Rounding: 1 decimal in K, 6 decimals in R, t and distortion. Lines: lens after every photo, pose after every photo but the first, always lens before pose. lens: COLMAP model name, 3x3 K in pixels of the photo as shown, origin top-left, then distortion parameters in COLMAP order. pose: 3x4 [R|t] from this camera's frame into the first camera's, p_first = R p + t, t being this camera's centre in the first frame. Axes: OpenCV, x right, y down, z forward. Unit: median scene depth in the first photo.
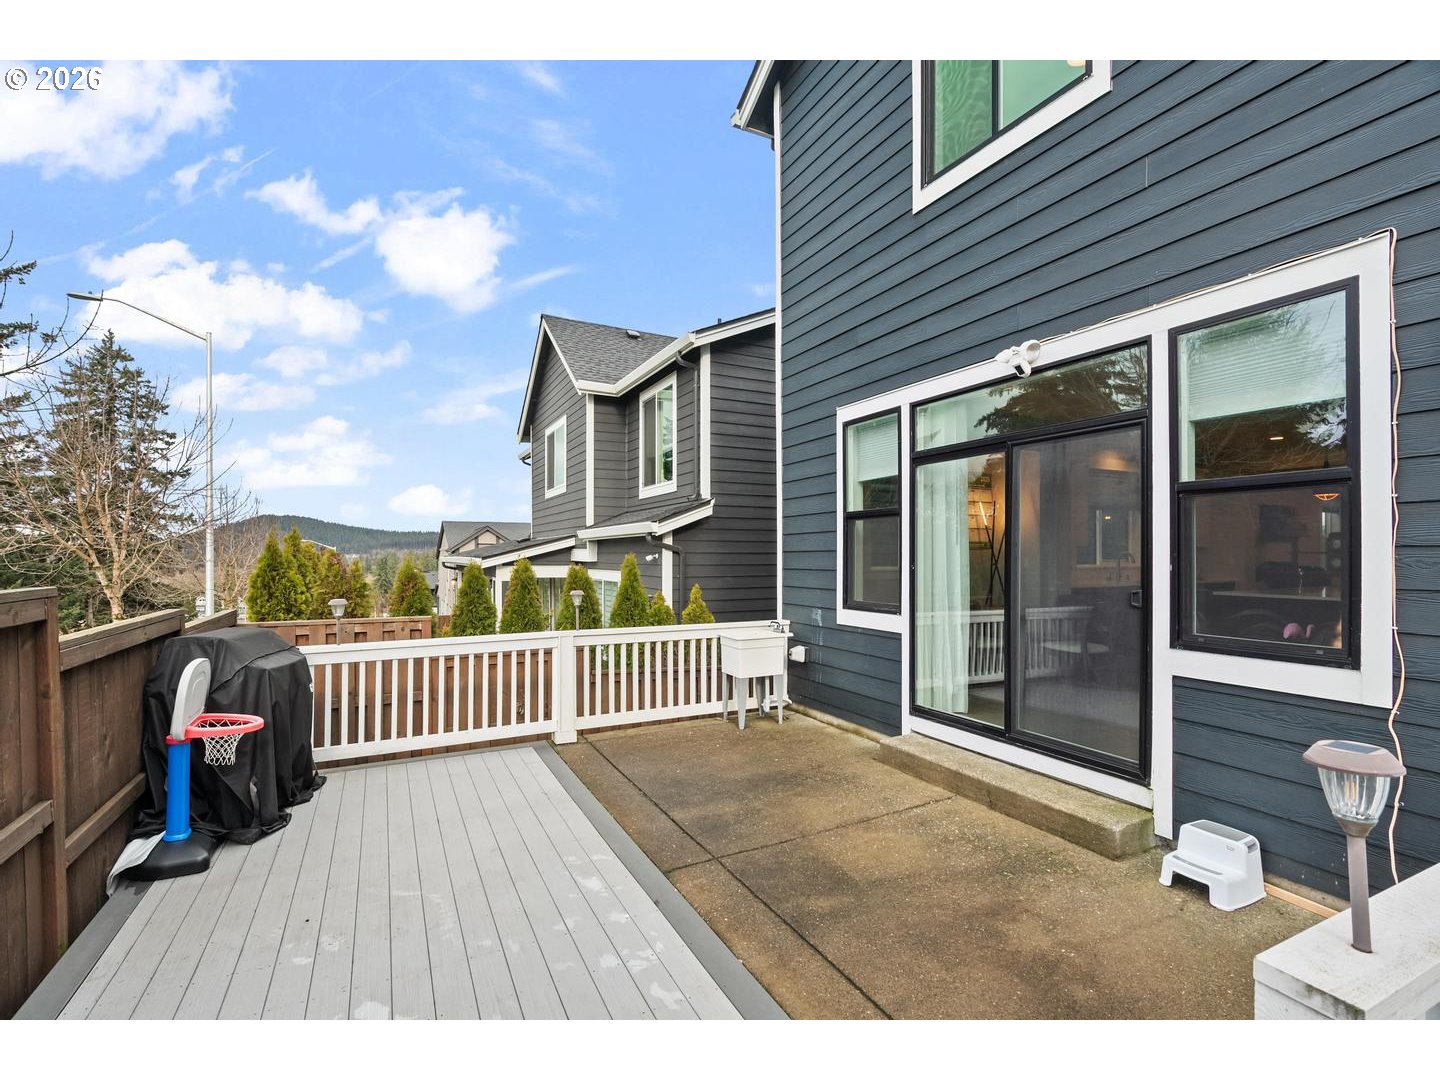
lens RADIAL K [[661.4, 0, 705.9], [0, 661.4, 553.6], [0, 0, 1]] dist [-0.004637, 0.000064]
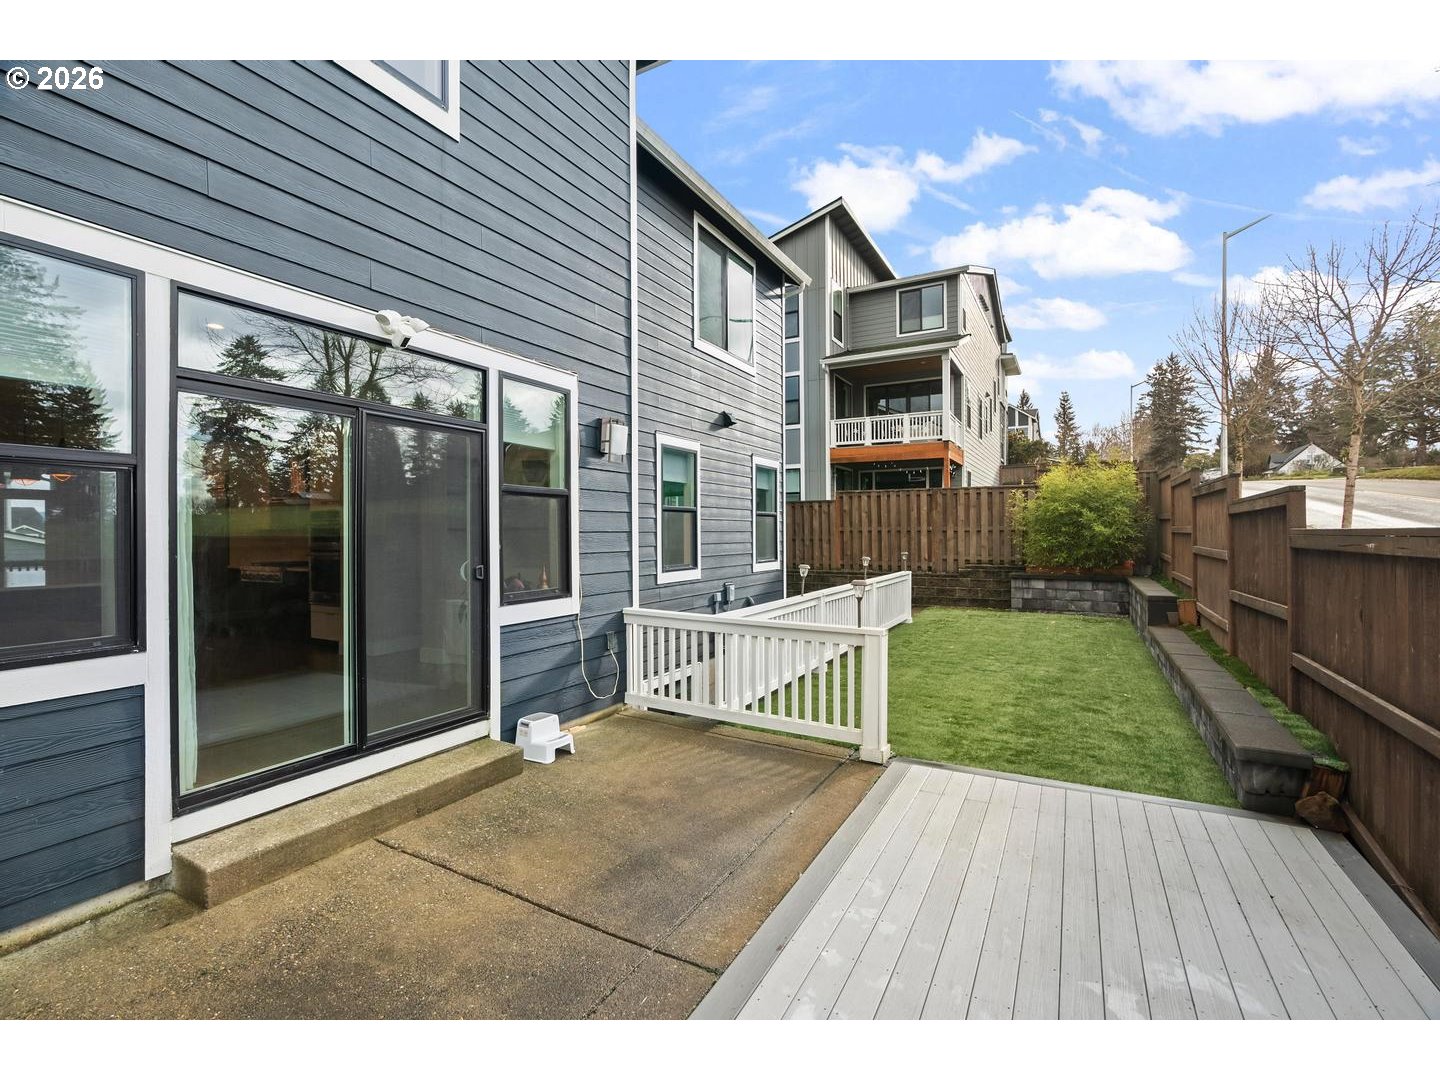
lens RADIAL K [[641.0, 0, 731.6], [0, 641.0, 529.4], [0, 0, 1]] dist [-0.001898, 0.000069]
pose [[-0.579359, 0.006690, 0.815045, -0.542959], [0.004932, 0.999977, -0.004702, -0.005323], [-0.815058, 0.001295, -0.579378, 1.162184]]
